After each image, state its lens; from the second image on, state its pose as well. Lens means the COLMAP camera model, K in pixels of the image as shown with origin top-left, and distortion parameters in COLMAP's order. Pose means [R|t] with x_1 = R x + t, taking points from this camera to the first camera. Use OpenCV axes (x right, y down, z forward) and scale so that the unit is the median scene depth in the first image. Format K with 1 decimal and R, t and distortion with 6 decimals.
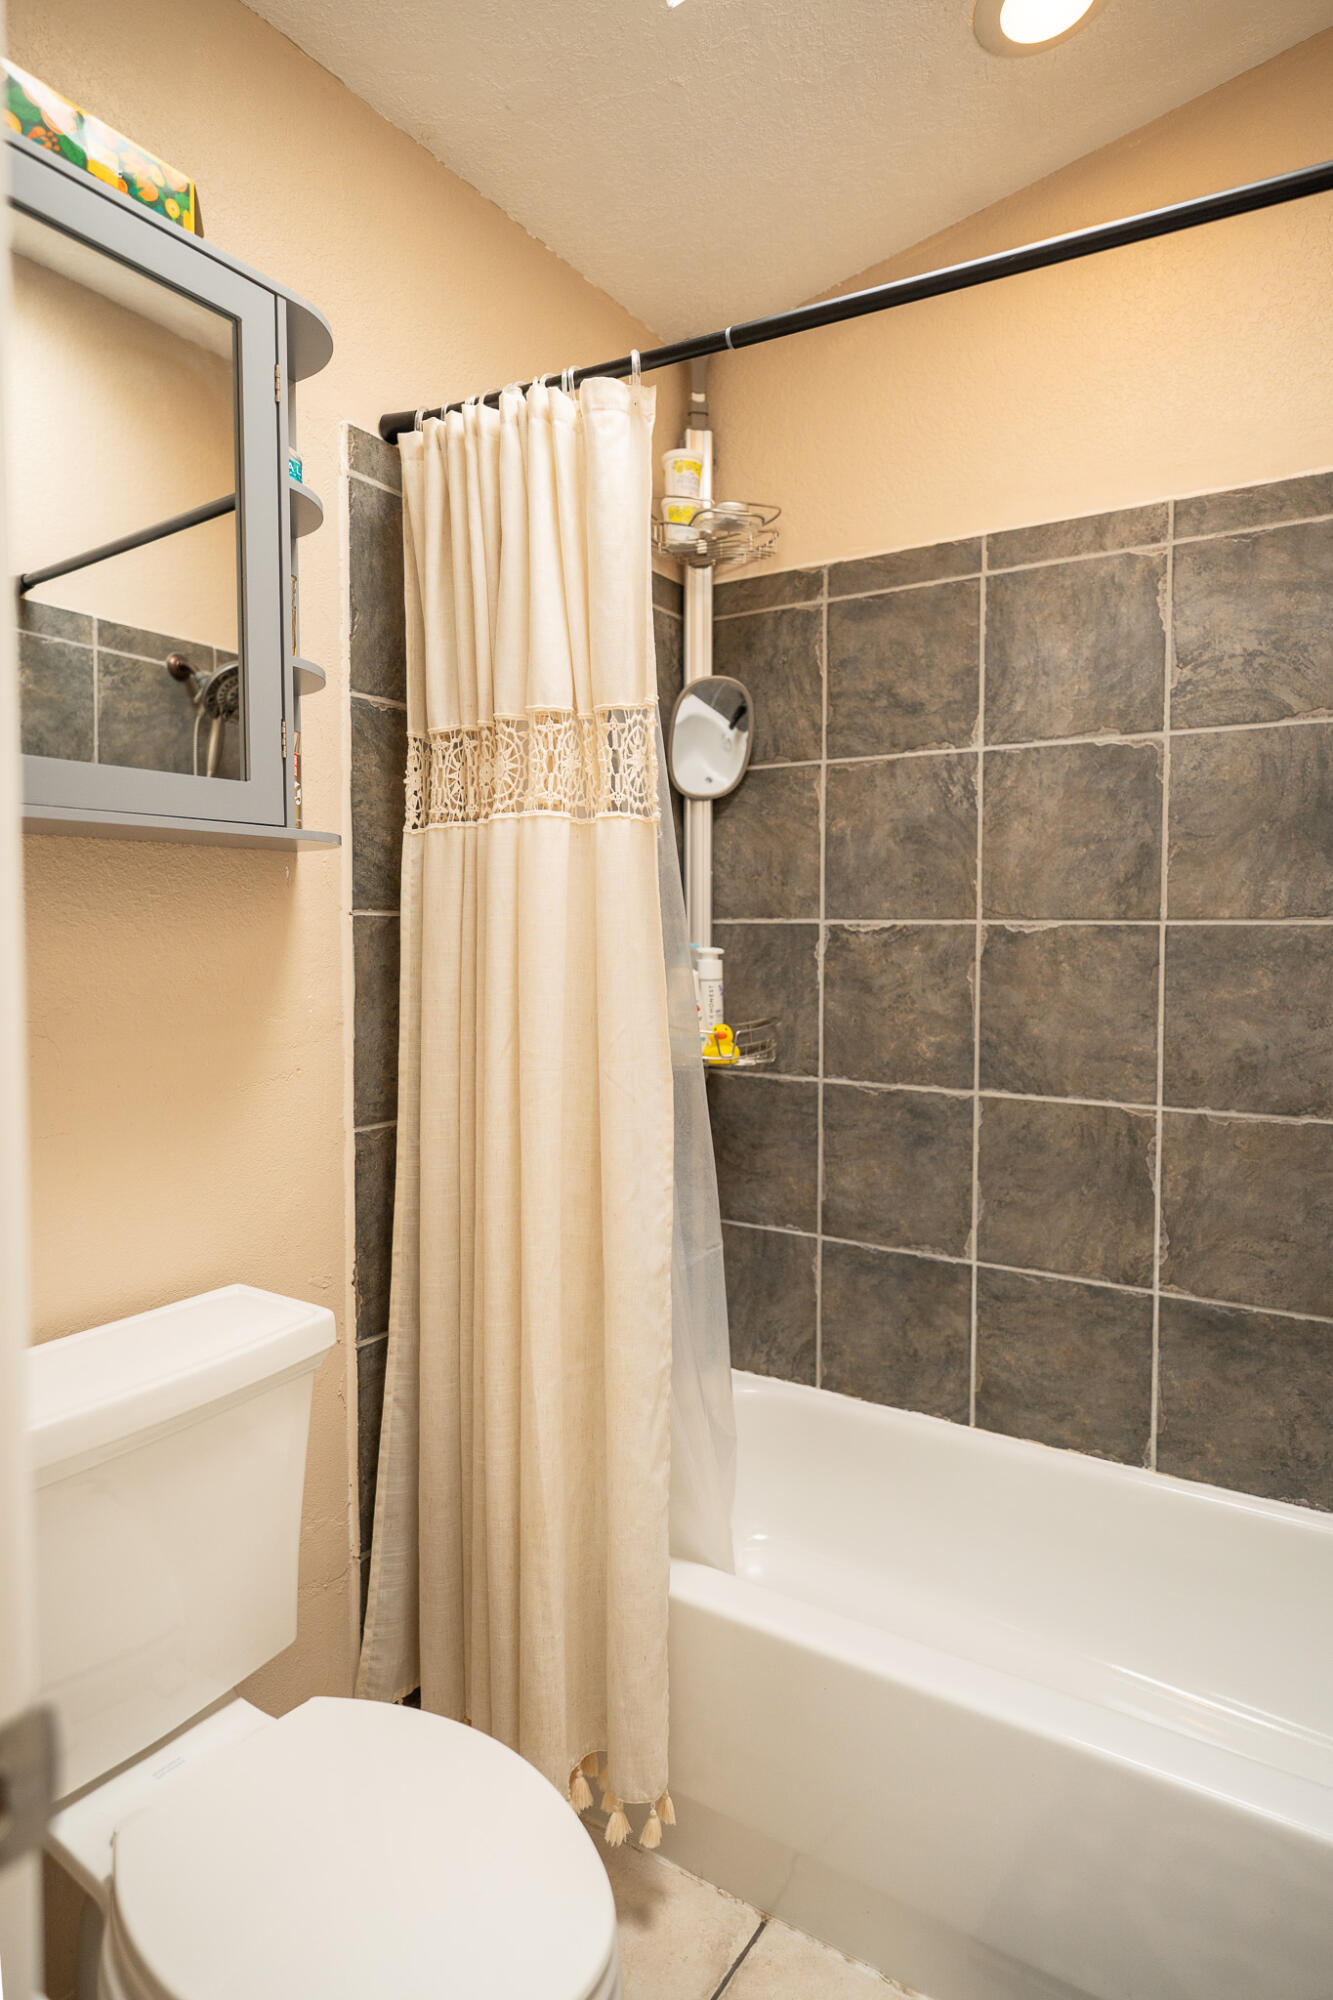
lens RADIAL K [[1166.5, 0, 657.4], [0, 1166.5, 971.7], [0, 0, 1]] dist [-0.001525, 0.003100]
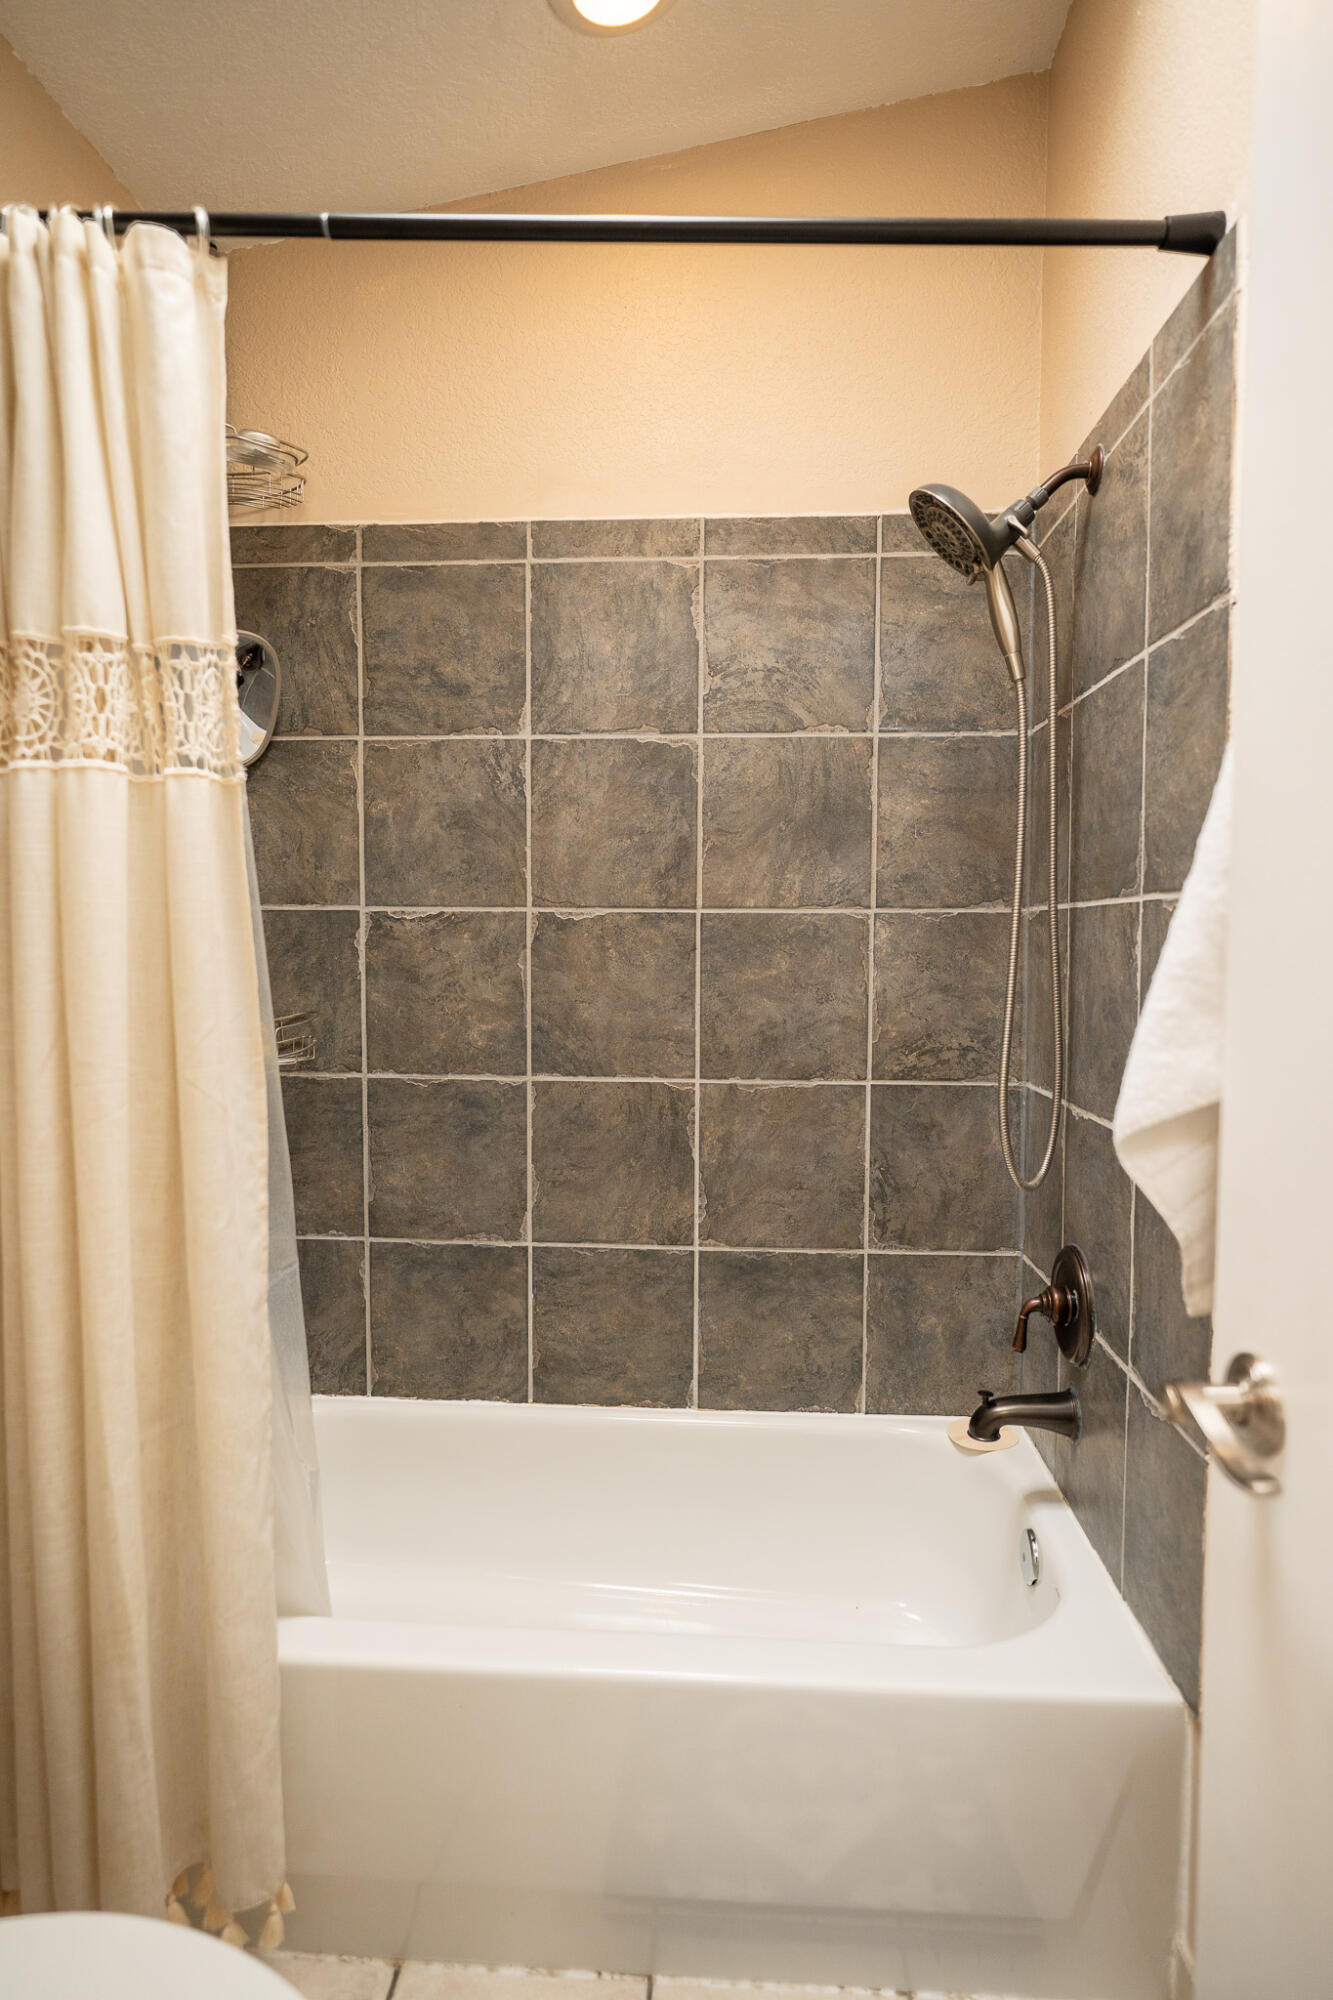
lens RADIAL K [[1122.1, 0, 671.2], [0, 1122.1, 1006.3], [0, 0, 1]] dist [-0.002985, 0.003890]
pose [[0.870144, -0.032858, 0.491701, -0.101769], [0.015666, 0.999115, 0.039041, 0.005382], [-0.492549, -0.026269, 0.869888, 0.094362]]
